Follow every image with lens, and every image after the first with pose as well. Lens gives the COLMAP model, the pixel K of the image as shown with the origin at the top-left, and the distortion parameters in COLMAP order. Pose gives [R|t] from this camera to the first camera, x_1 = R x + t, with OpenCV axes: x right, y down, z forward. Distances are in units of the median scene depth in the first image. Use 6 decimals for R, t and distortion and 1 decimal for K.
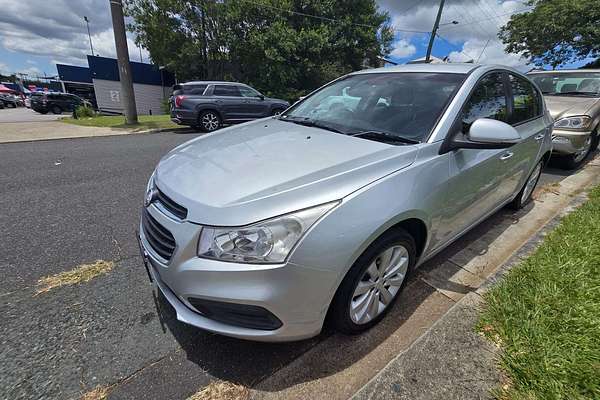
lens RADIAL K [[246.8, 0, 308.8], [0, 246.8, 202.9], [0, 0, 1]] dist [-0.001949, 0.000266]
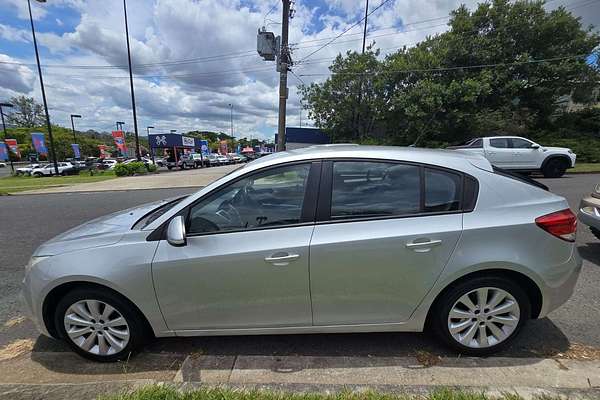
lens RADIAL K [[246.8, 0, 305.3], [0, 246.8, 207.7], [0, 0, 1]] dist [-0.001949, 0.000266]
pose [[0.780784, 0.105802, -0.615778, 0.170442], [-0.207496, 0.973531, -0.095826, -0.036299], [0.589341, 0.202590, 0.782071, 0.042741]]
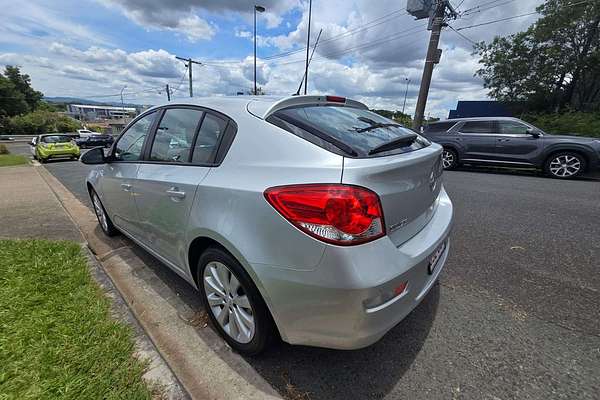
lens RADIAL K [[246.8, 0, 304.7], [0, 246.8, 208.2], [0, 0, 1]] dist [-0.001949, 0.000266]
pose [[0.220560, 0.272470, -0.936543, 0.252798], [-0.379774, 0.908406, 0.174845, -0.073390], [0.898401, 0.317111, 0.303835, 0.176442]]
